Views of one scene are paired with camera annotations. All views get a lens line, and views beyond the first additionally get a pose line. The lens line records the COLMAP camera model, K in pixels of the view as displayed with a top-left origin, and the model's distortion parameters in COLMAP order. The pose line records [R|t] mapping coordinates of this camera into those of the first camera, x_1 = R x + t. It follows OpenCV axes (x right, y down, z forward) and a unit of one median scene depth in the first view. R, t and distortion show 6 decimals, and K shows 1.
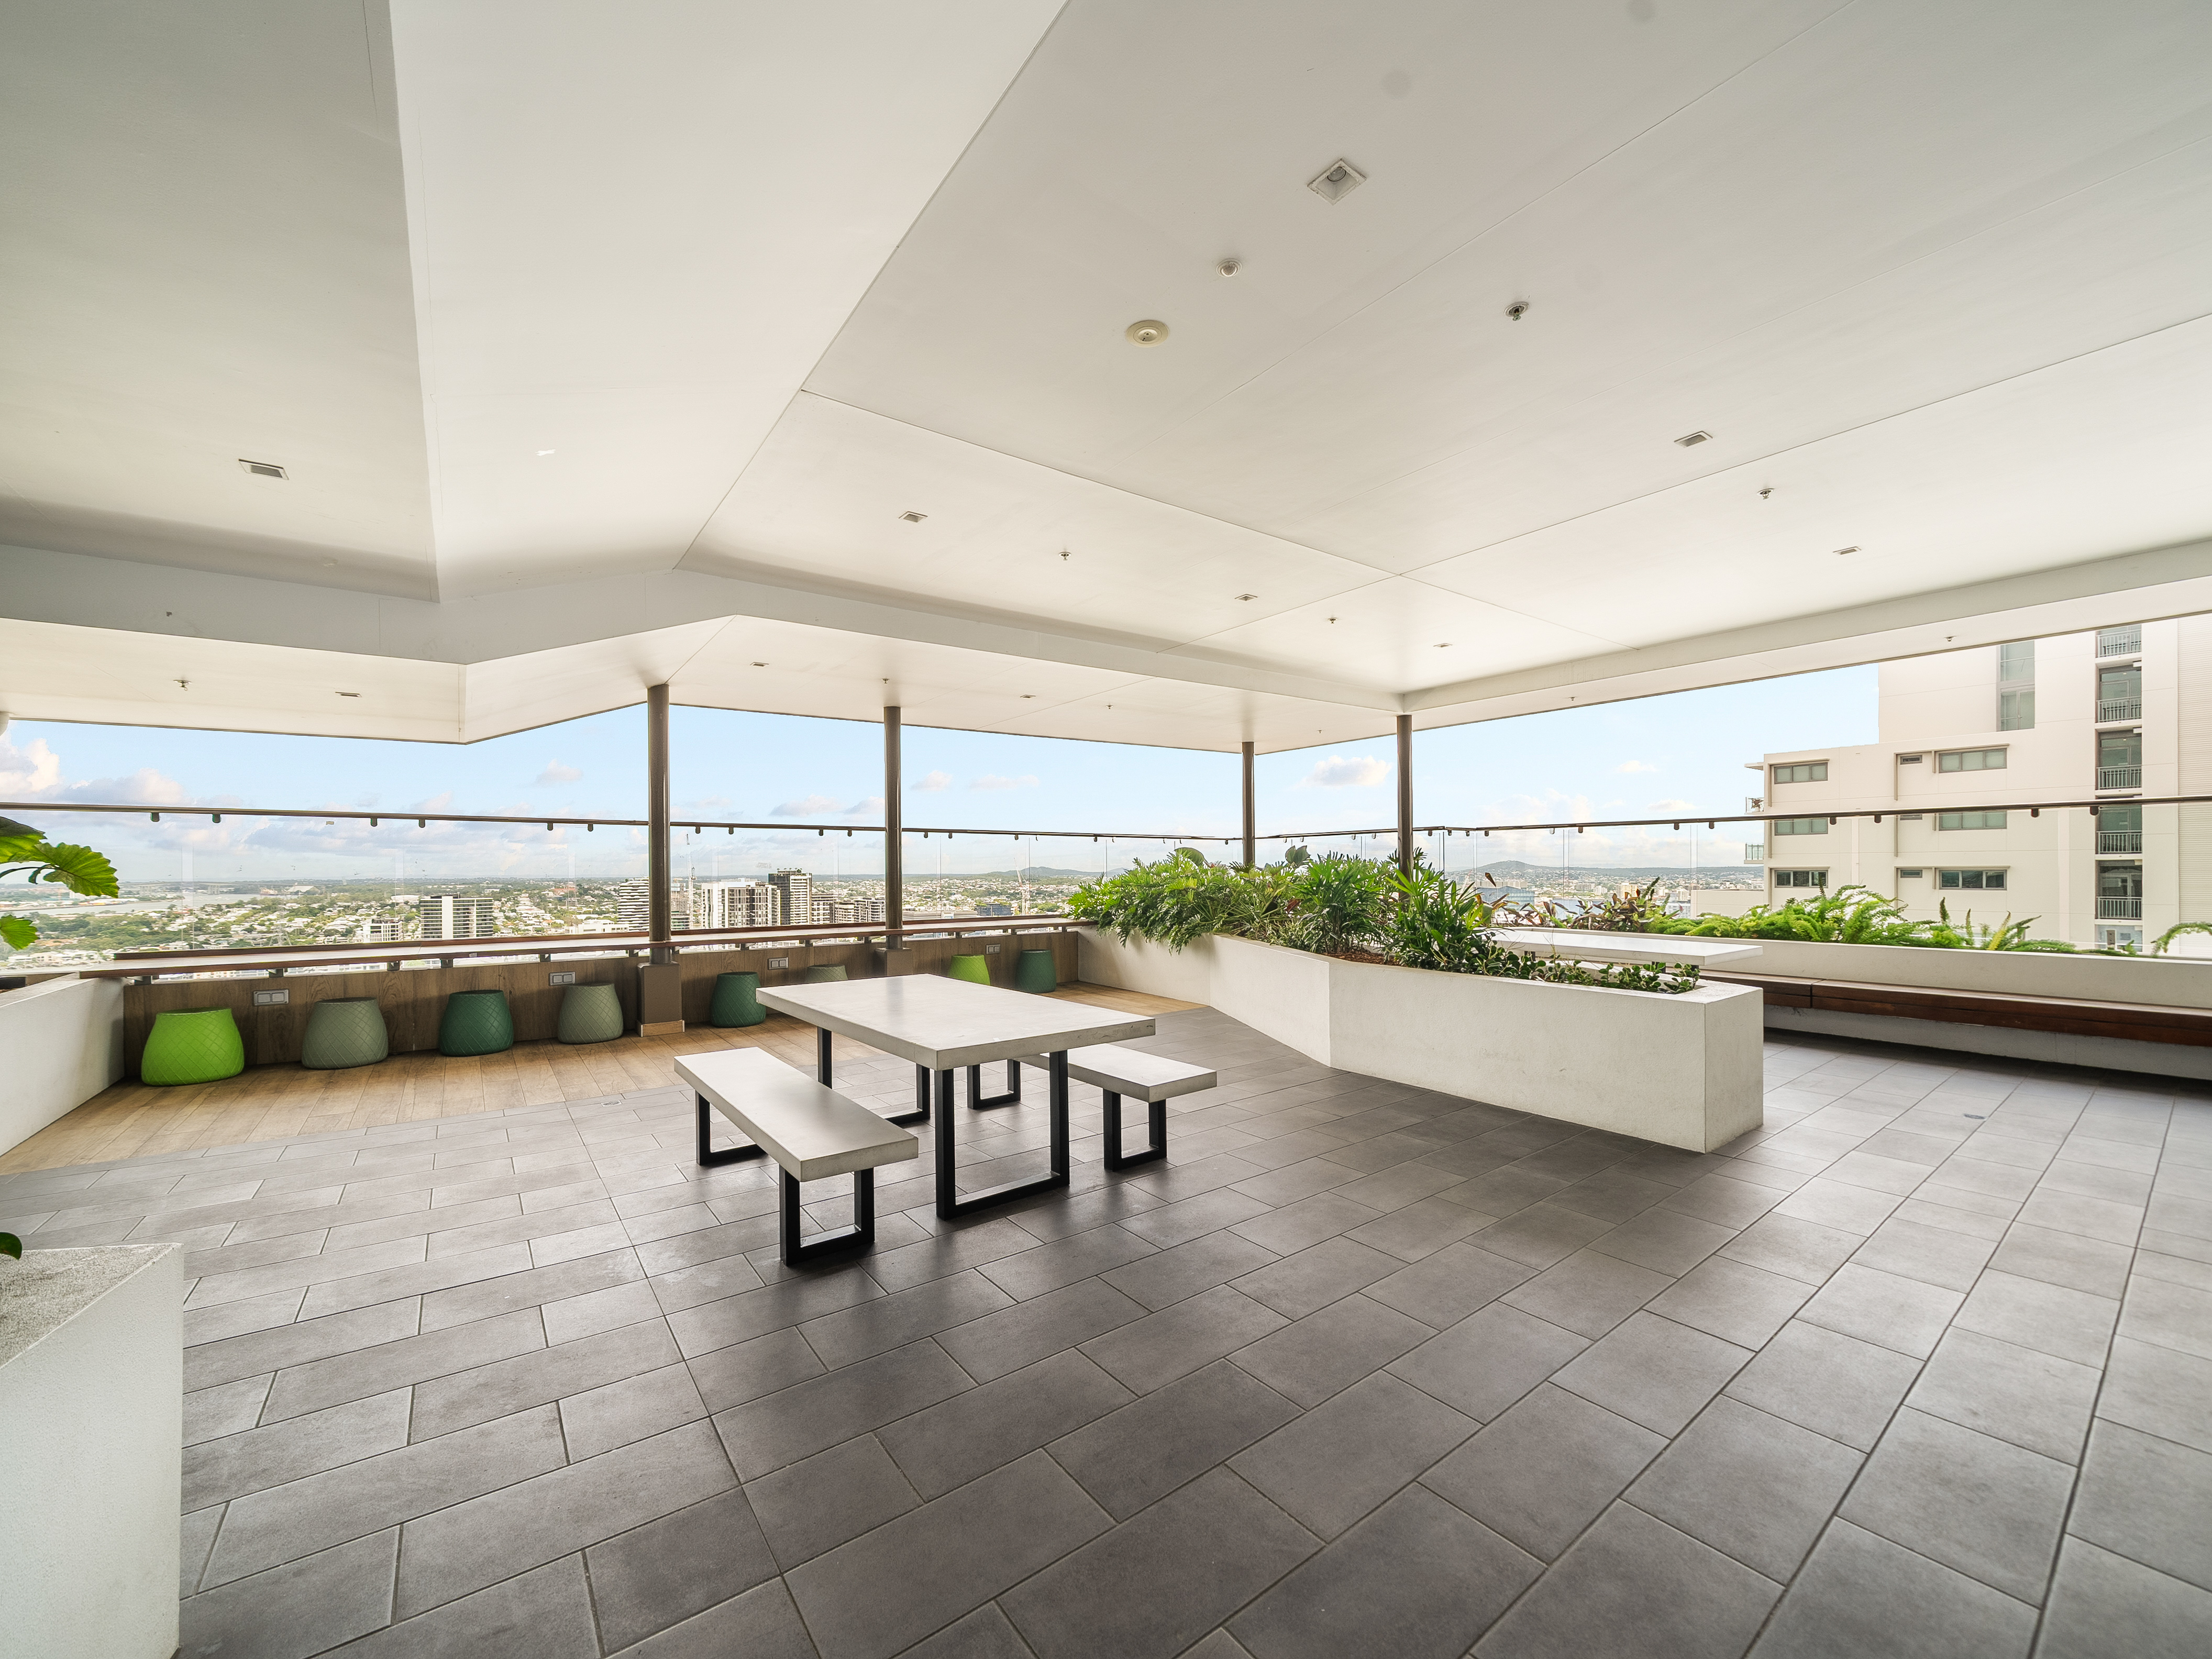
lens RADIAL K [[881.5, 0, 1105.5], [0, 881.5, 893.9], [0, 0, 1]] dist [0.000297, 0.000138]
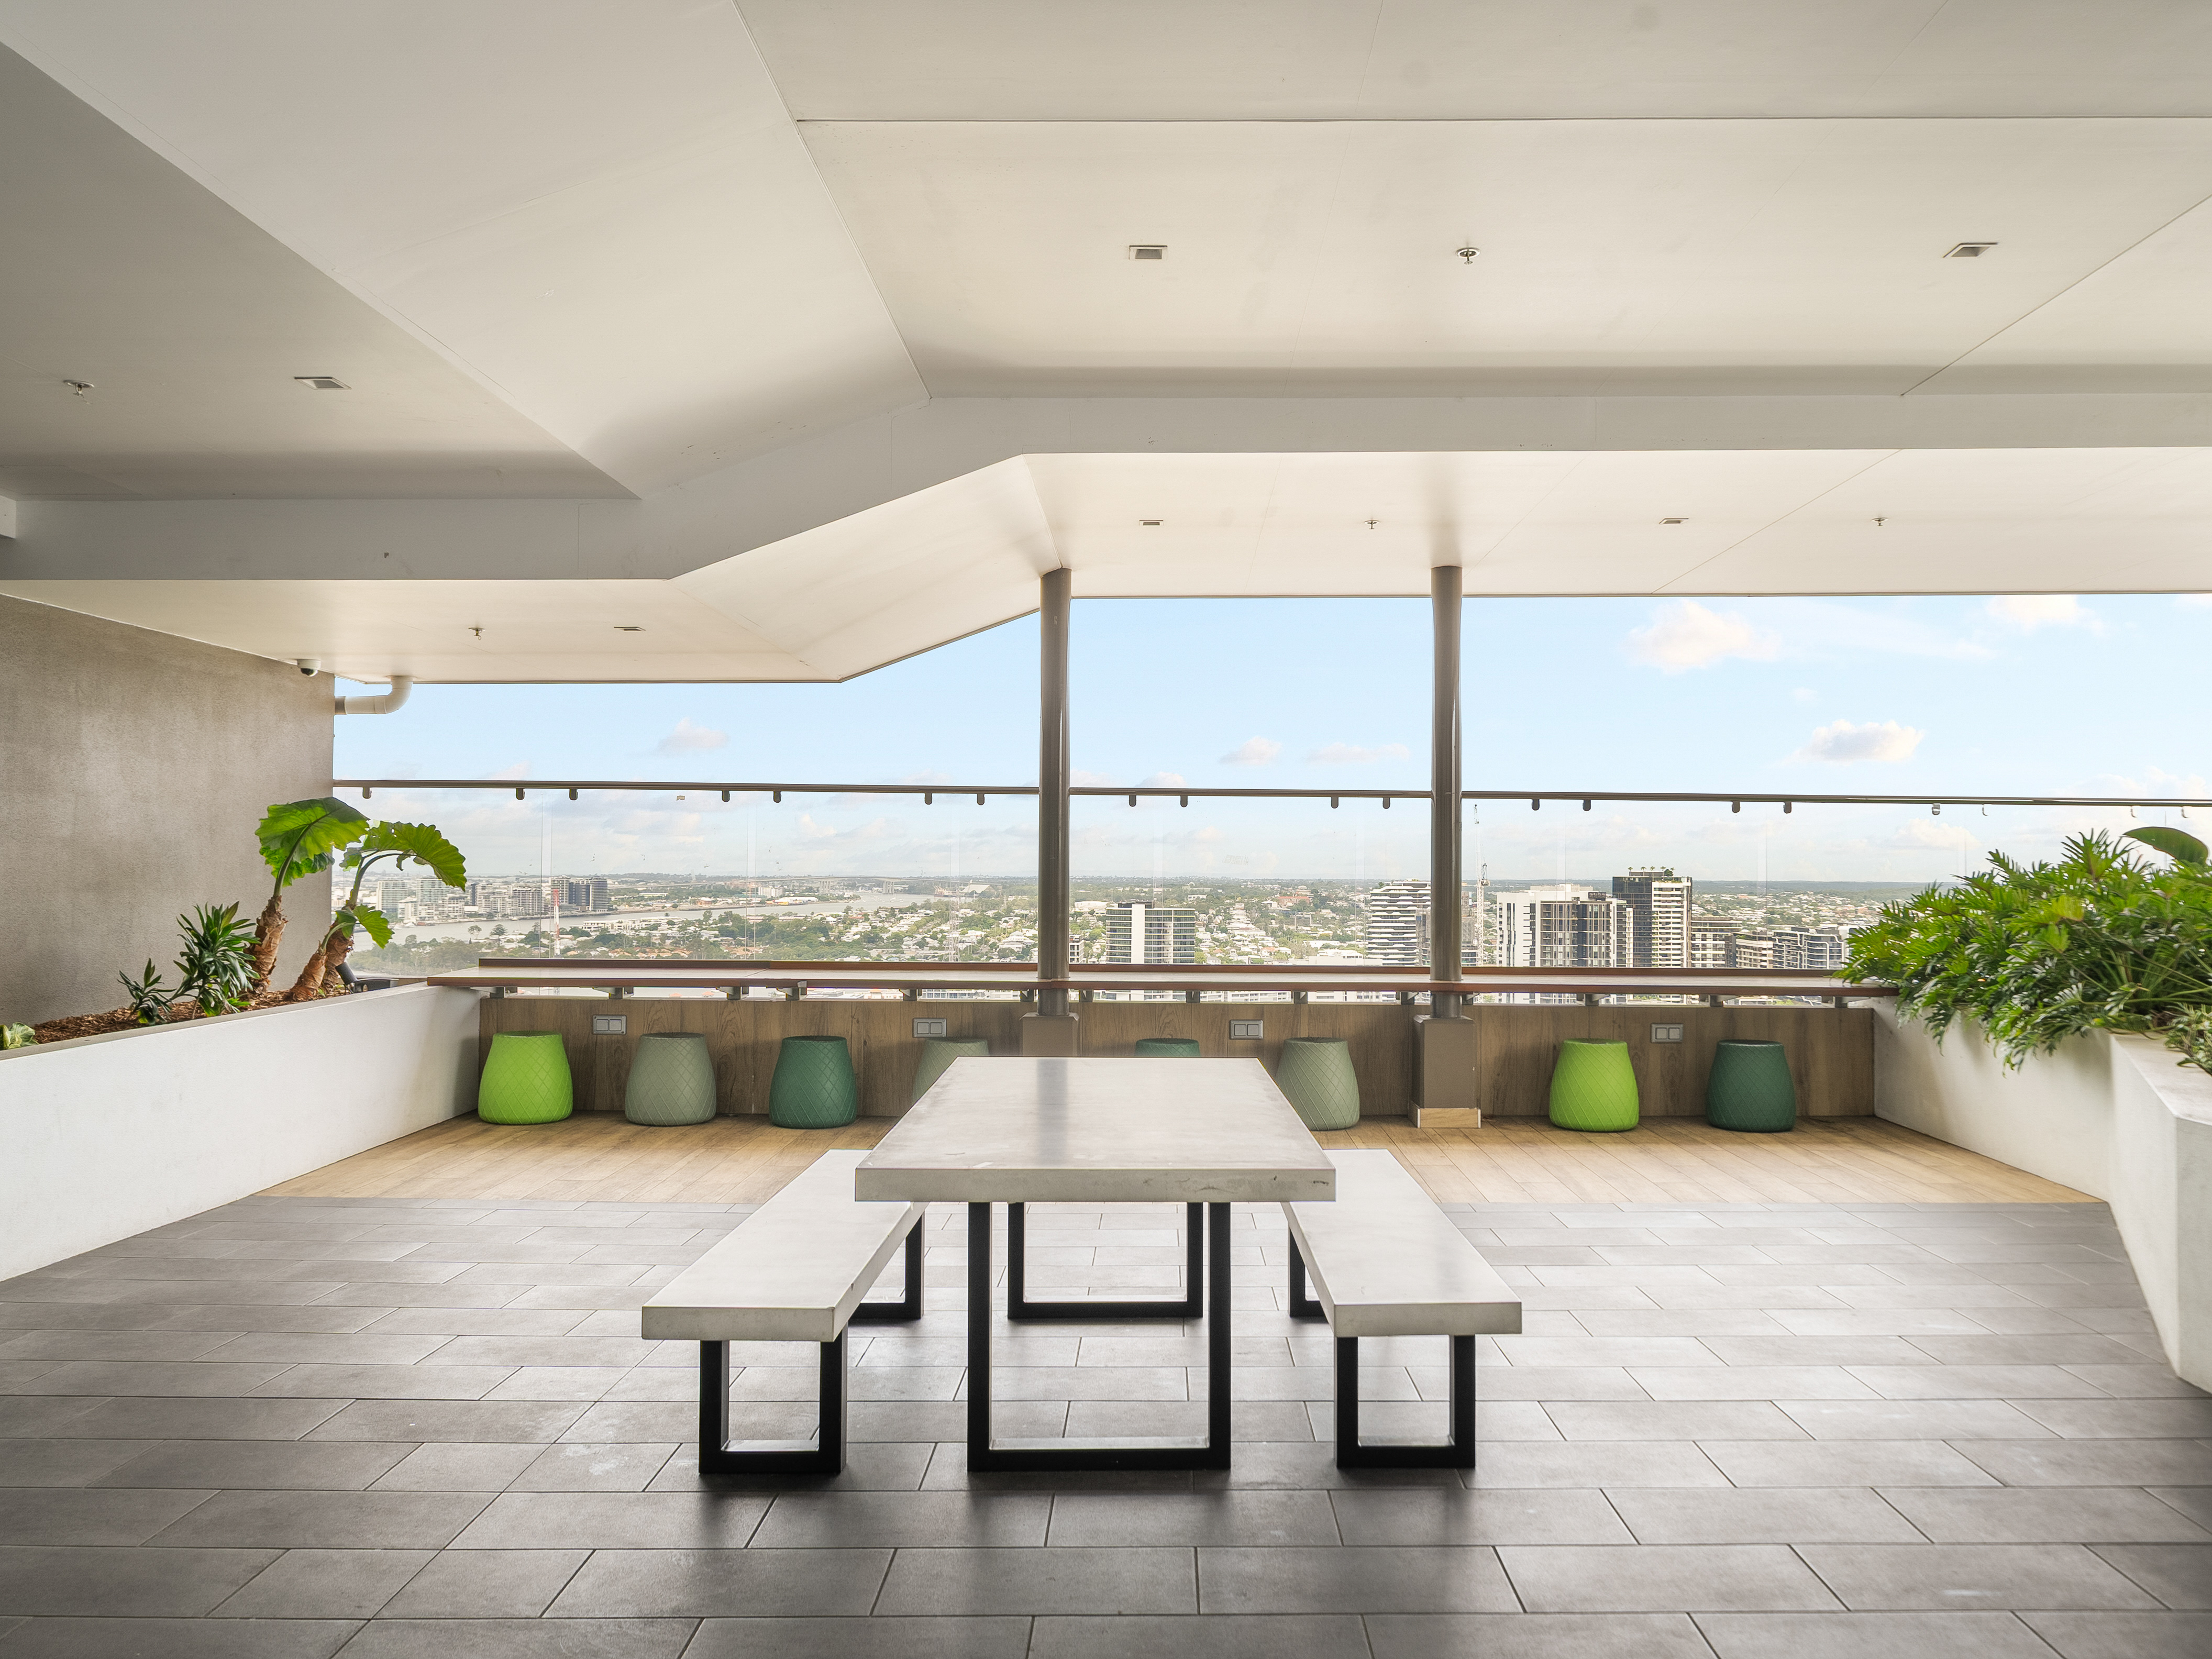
lens RADIAL K [[1680.5, 0, 1106.0], [0, 1680.5, 829.5], [0, 0, 1]] dist [0.003143, 0.004379]
pose [[0.798067, -0.003857, -0.602557, 0.288247], [-0.029767, 0.998506, -0.045817, 0.001596], [0.601833, 0.054501, 0.796760, 0.085905]]
